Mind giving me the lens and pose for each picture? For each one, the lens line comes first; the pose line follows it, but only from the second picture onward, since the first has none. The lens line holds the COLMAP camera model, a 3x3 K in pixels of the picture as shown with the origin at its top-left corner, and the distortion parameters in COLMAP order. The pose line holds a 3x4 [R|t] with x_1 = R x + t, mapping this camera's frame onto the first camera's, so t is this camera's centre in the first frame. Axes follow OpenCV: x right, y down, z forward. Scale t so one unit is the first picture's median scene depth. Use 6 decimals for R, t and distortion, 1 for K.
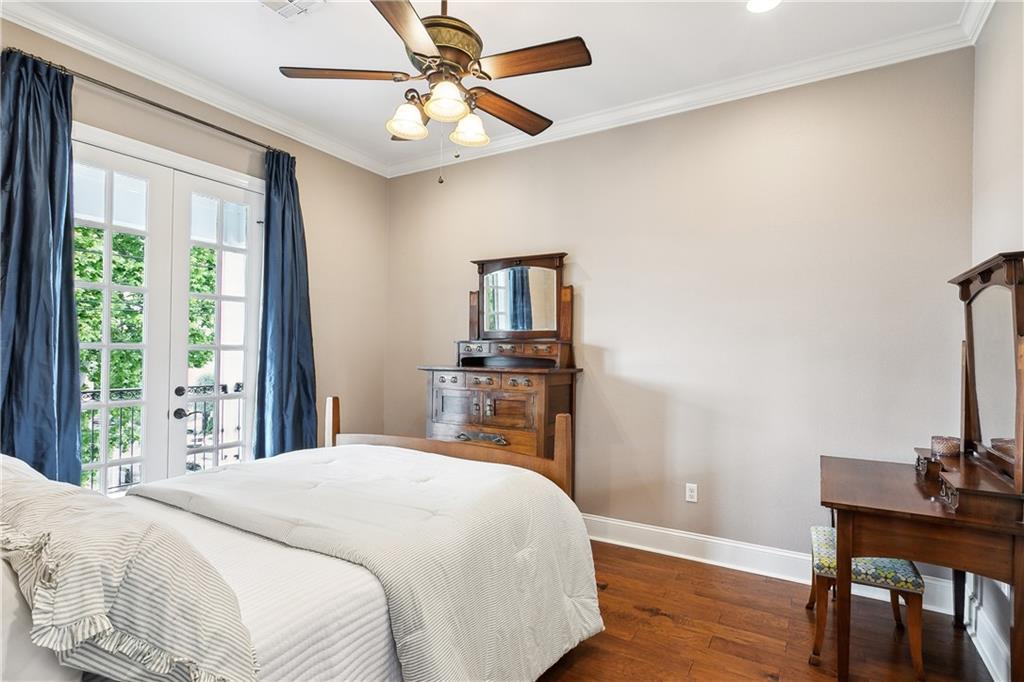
lens RADIAL K [[528.4, 0, 510.4], [0, 528.4, 350.0], [0, 0, 1]] dist [-0.003472, -0.001002]
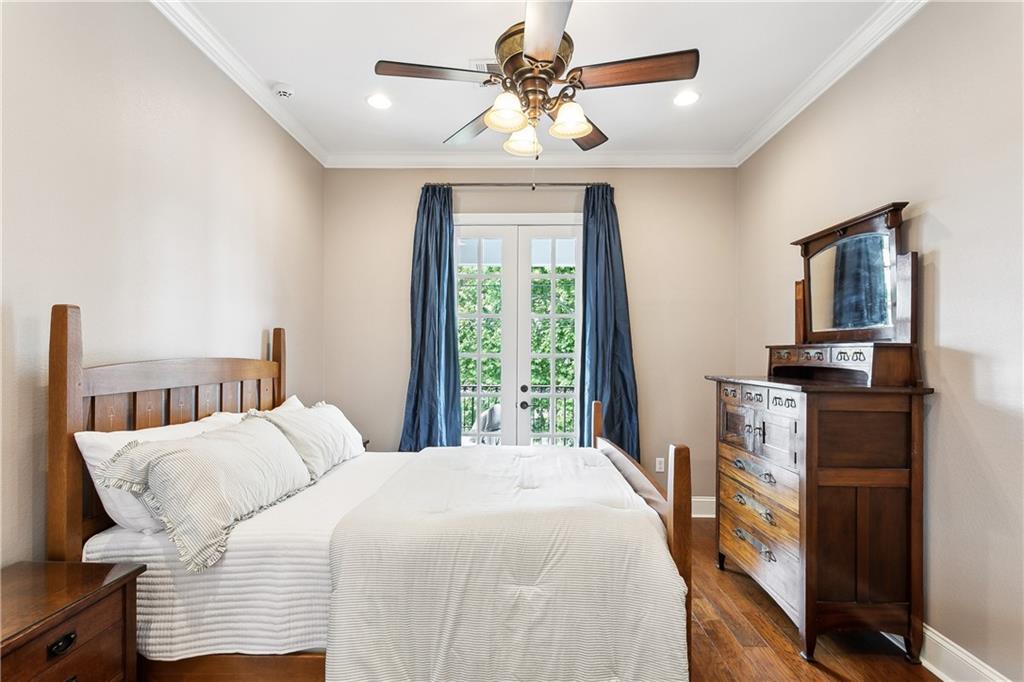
lens RADIAL K [[491.9, 0, 507.2], [0, 491.9, 349.8], [0, 0, 1]] dist [0.000191, 0.000757]
pose [[0.477336, -0.014234, -0.878605, 0.394161], [0.002719, 0.999888, -0.014722, -0.001242], [0.878716, 0.004638, 0.477322, 0.311867]]
